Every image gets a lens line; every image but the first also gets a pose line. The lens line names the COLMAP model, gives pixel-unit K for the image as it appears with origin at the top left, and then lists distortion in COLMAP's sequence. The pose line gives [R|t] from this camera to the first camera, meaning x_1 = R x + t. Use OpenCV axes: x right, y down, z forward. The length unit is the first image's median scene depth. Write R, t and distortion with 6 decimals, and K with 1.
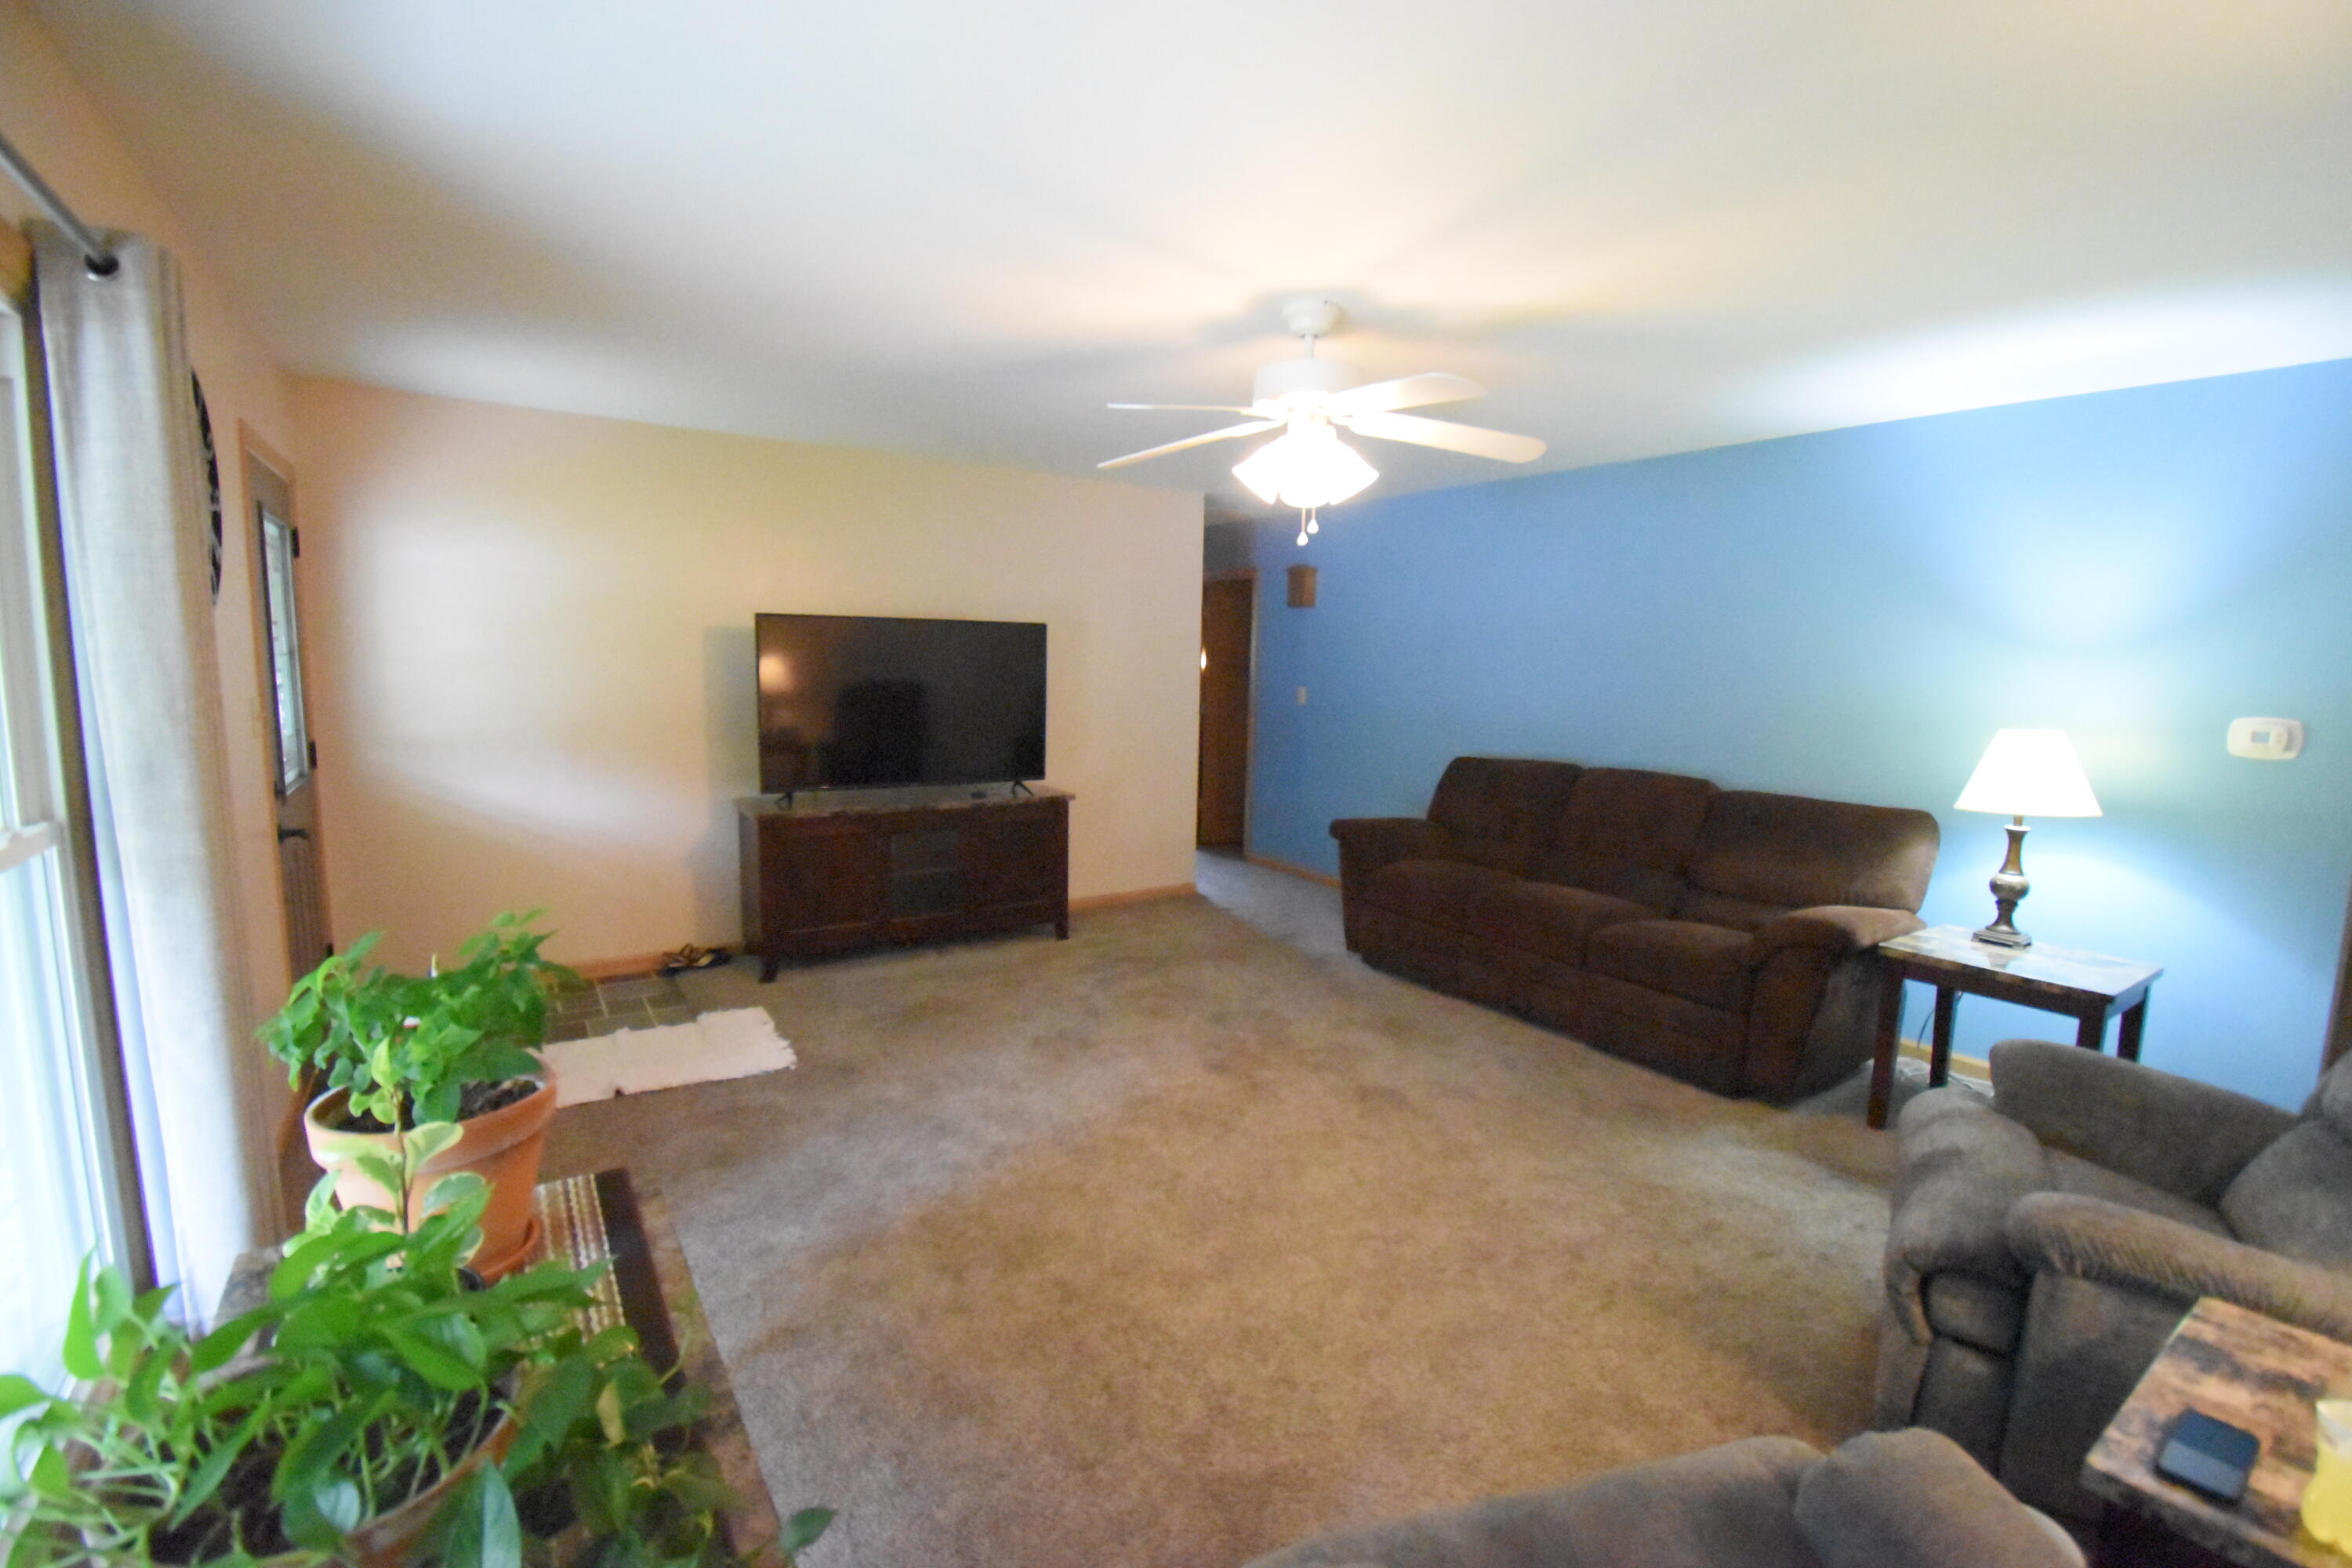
lens RADIAL K [[1053.6, 0, 1162.2], [0, 1053.6, 790.5], [0, 0, 1]] dist [0.016526, -0.021716]
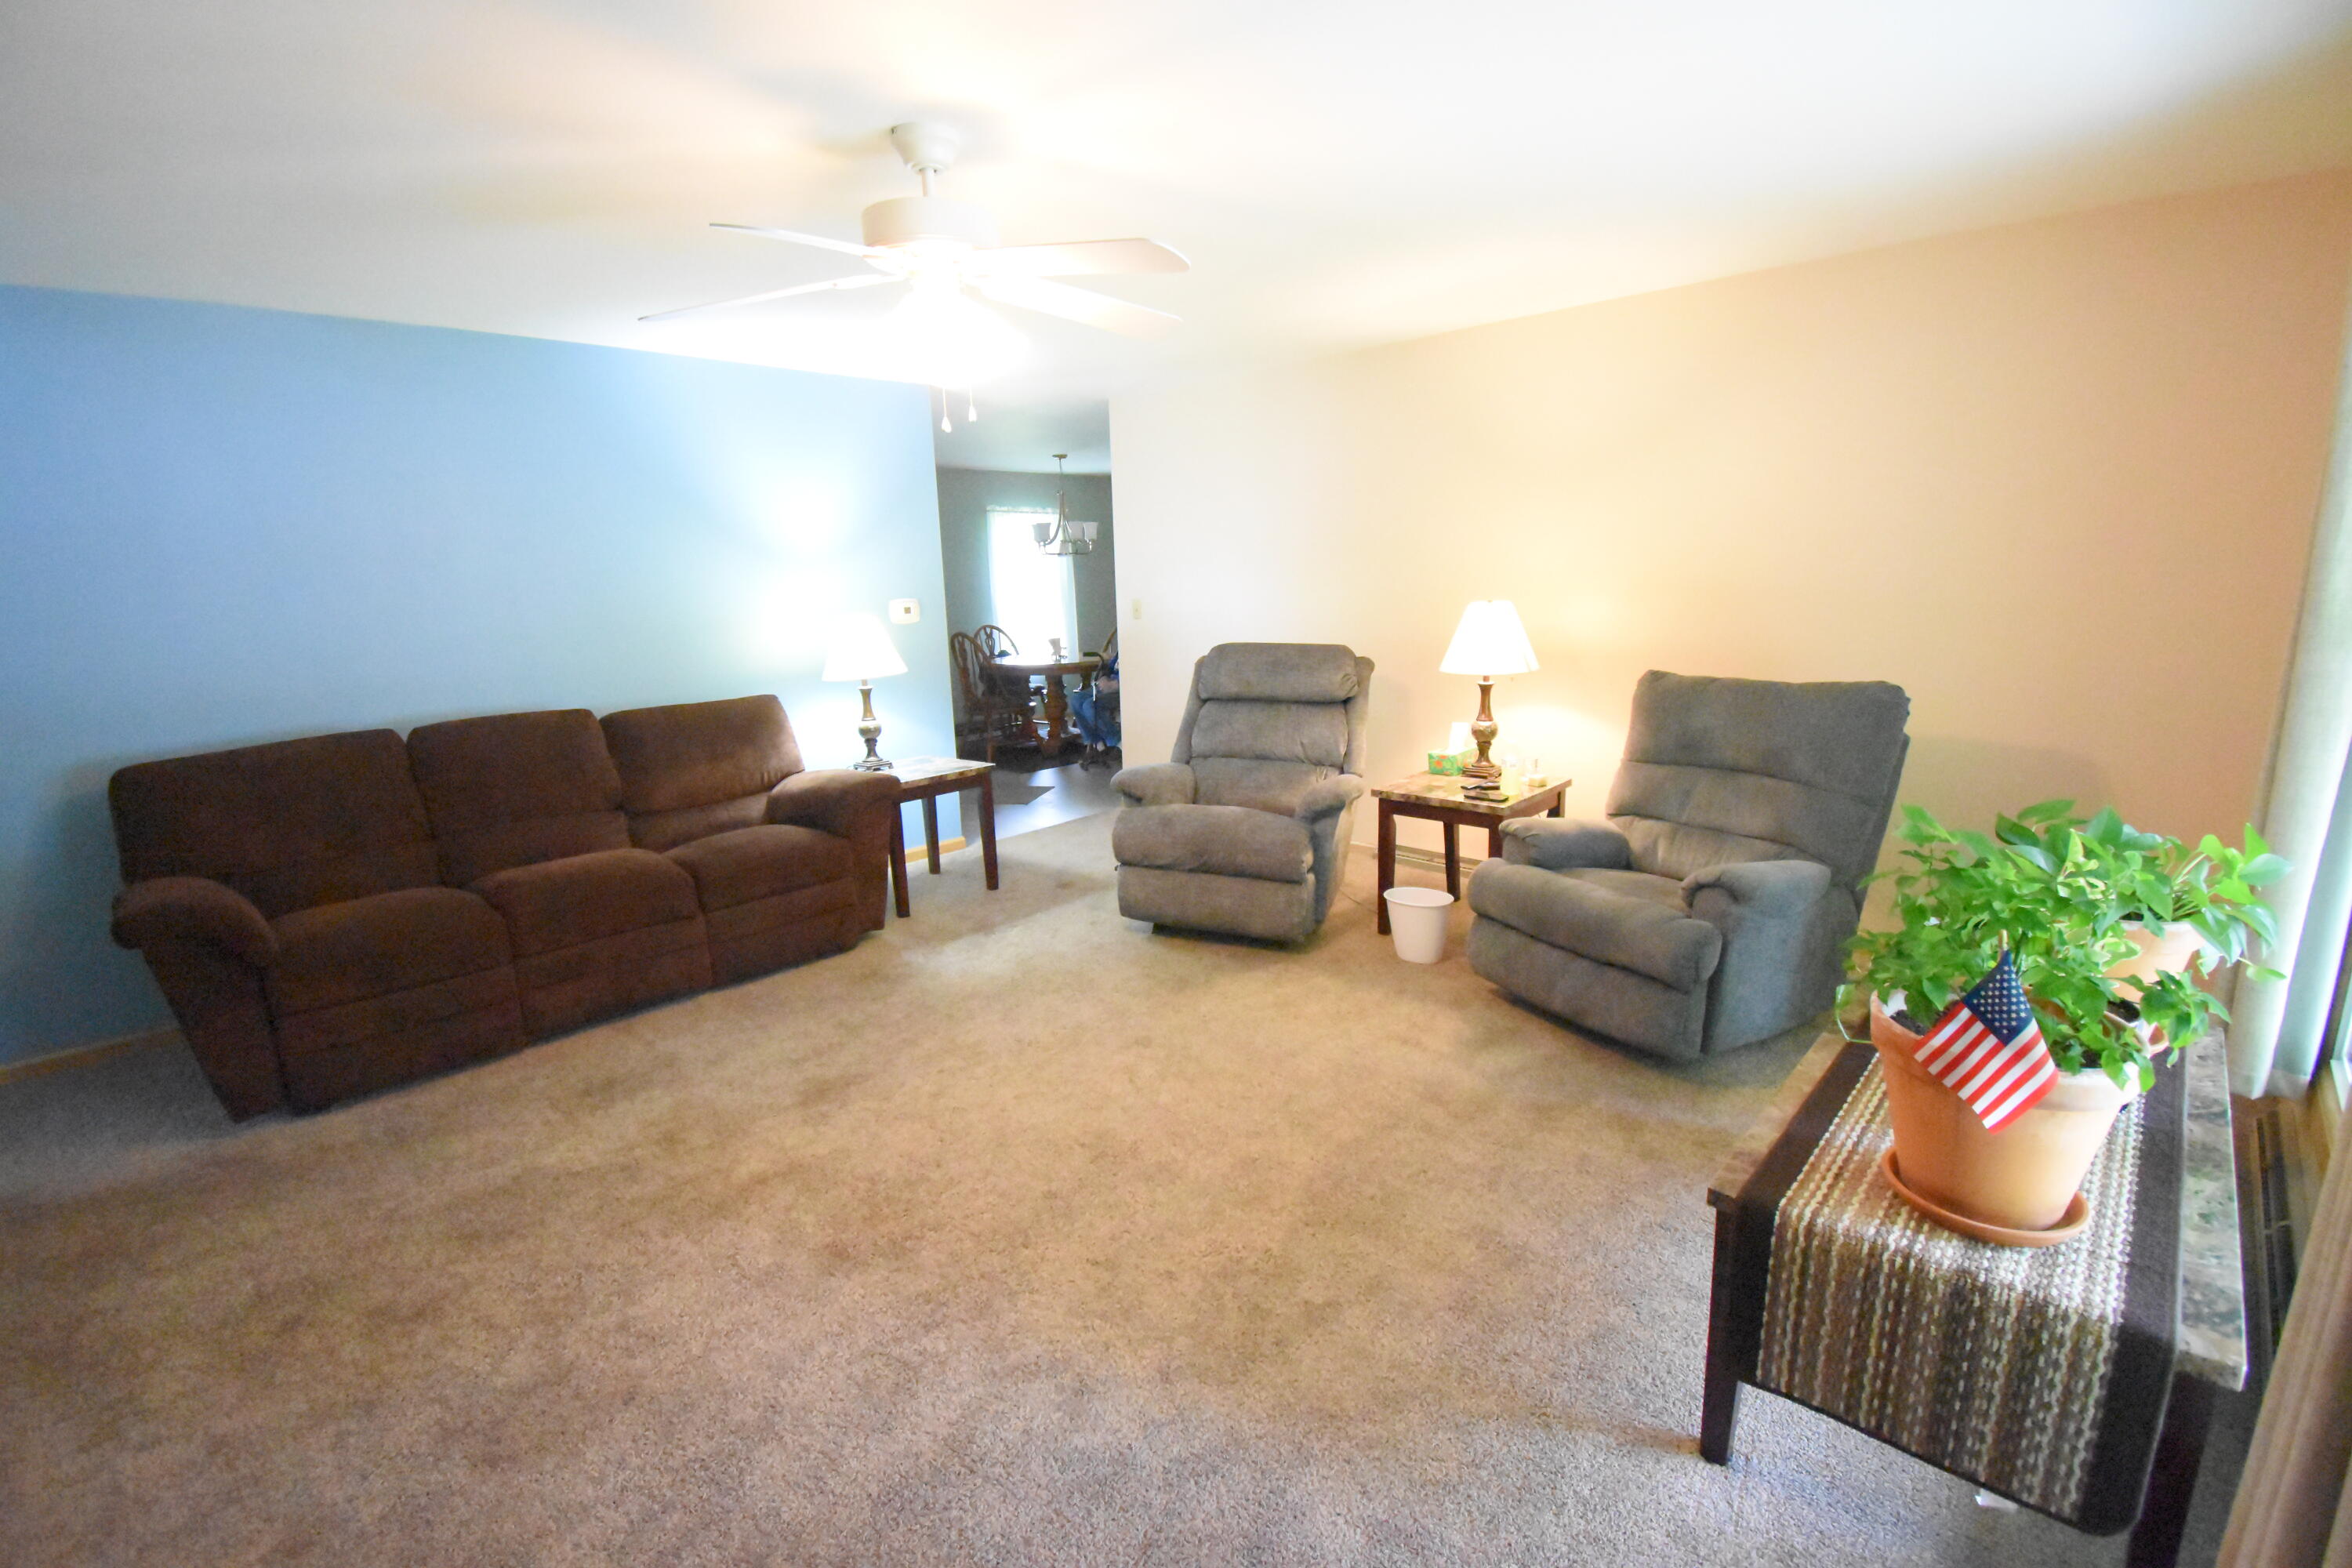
lens RADIAL K [[1035.7, 0, 1173.3], [0, 1035.7, 793.8], [0, 0, 1]] dist [0.020648, -0.026340]
pose [[-0.232413, -0.219673, 0.947485, -0.616888], [0.153367, 0.953696, 0.258733, -0.120908], [-0.960449, 0.205446, -0.187960, 0.845010]]
